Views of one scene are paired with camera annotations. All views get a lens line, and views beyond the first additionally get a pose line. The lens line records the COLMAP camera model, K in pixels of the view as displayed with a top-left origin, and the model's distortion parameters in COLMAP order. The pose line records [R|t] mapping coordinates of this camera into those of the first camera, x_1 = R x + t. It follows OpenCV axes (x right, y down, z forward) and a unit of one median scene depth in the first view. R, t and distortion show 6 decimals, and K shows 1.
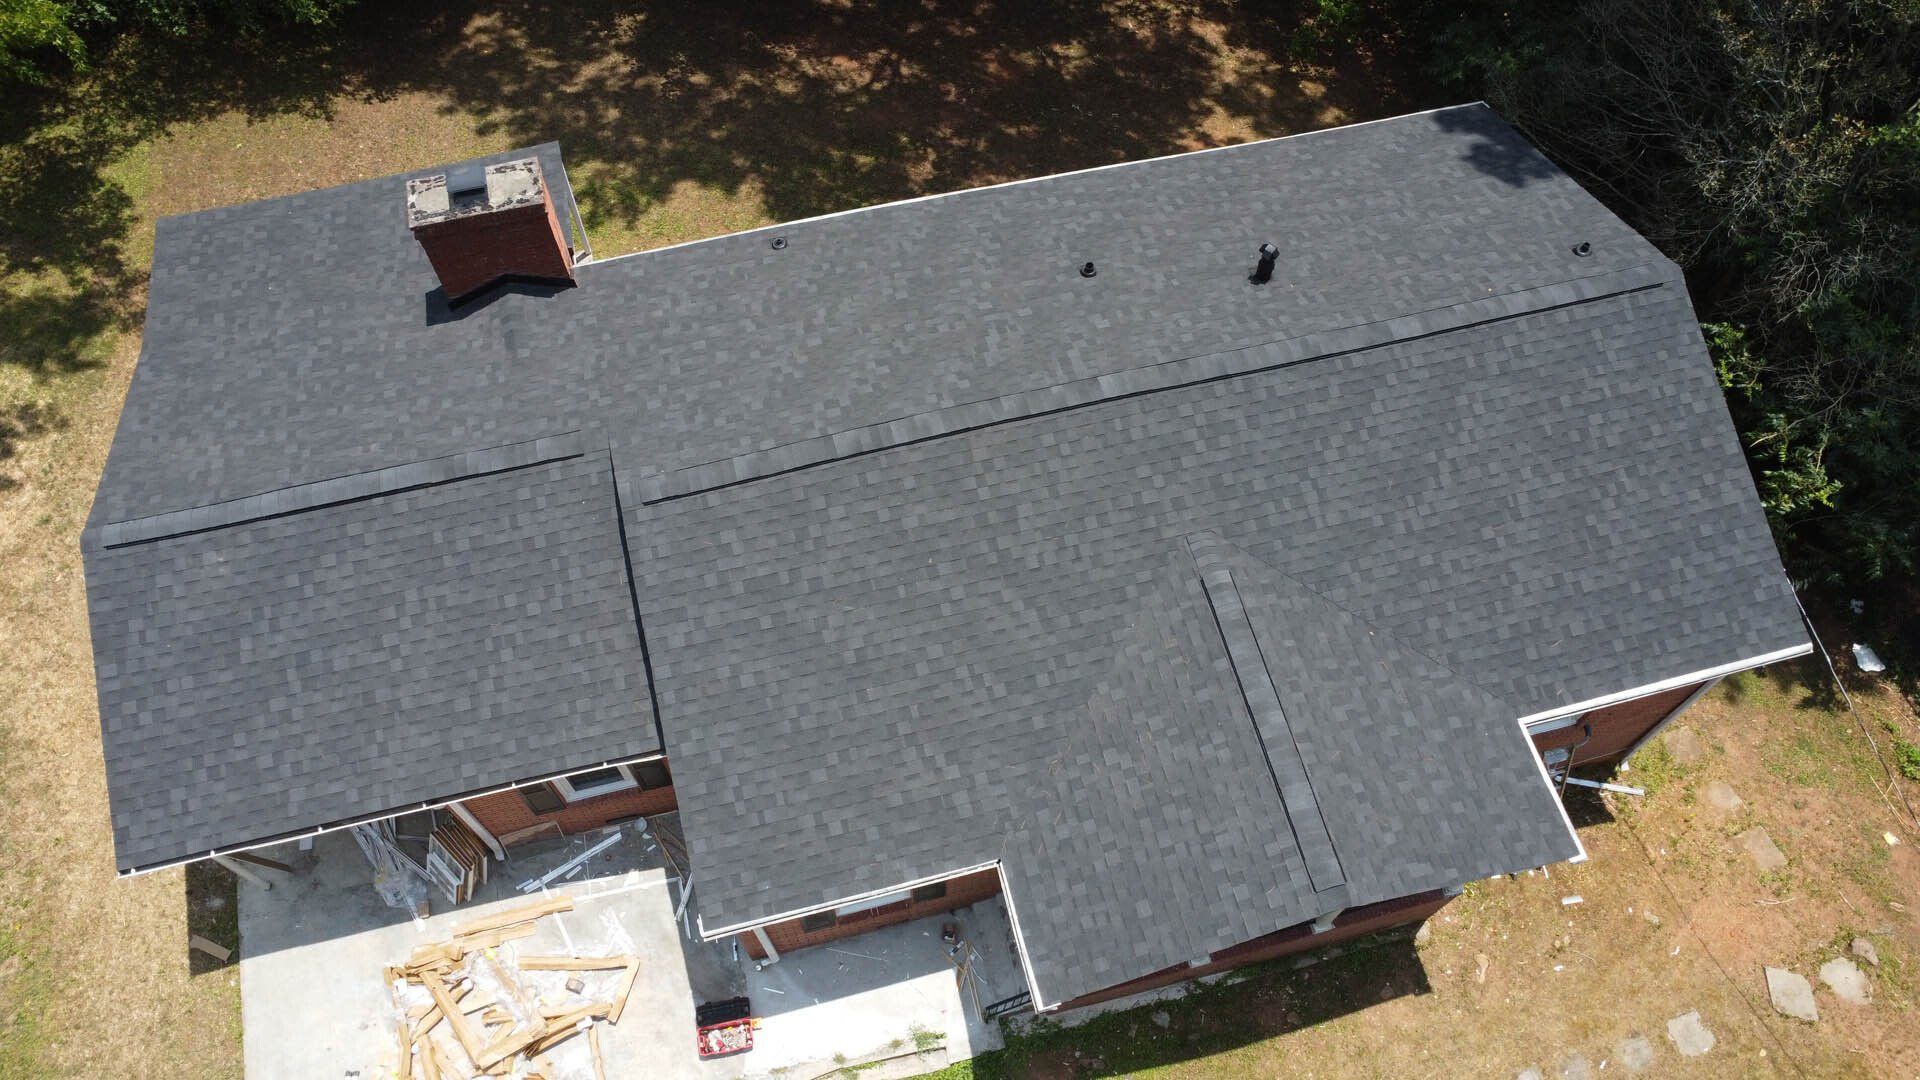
lens RADIAL K [[1424.1, 0, 966.6], [0, 1424.1, 513.5], [0, 0, 1]] dist [-0.213290, 0.401745]
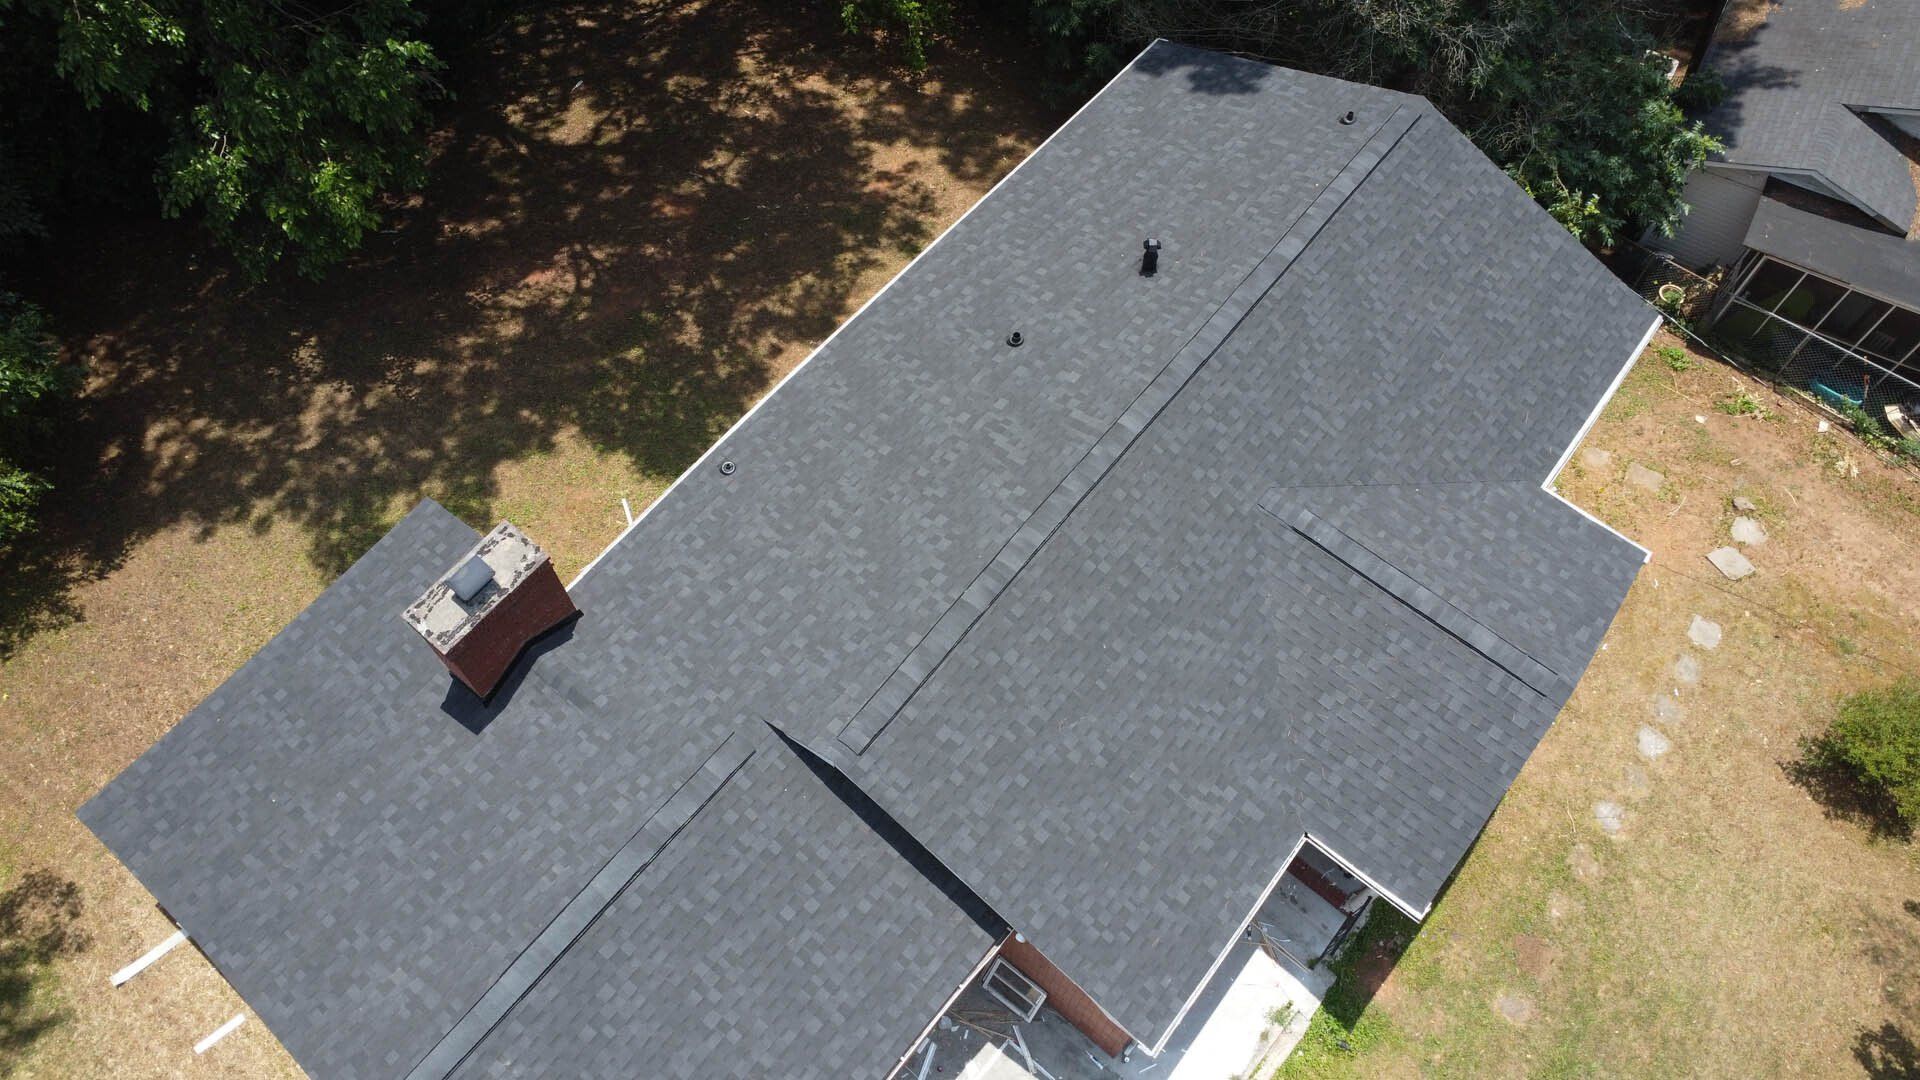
lens RADIAL K [[1434.7, 0, 937.2], [0, 1434.7, 509.7], [0, 0, 1]] dist [-0.244012, 0.515081]
pose [[0.804182, -0.522082, 0.284115, -0.344080], [0.520042, 0.849488, 0.089029, -0.195897], [-0.287833, 0.076156, 0.954648, -0.002669]]
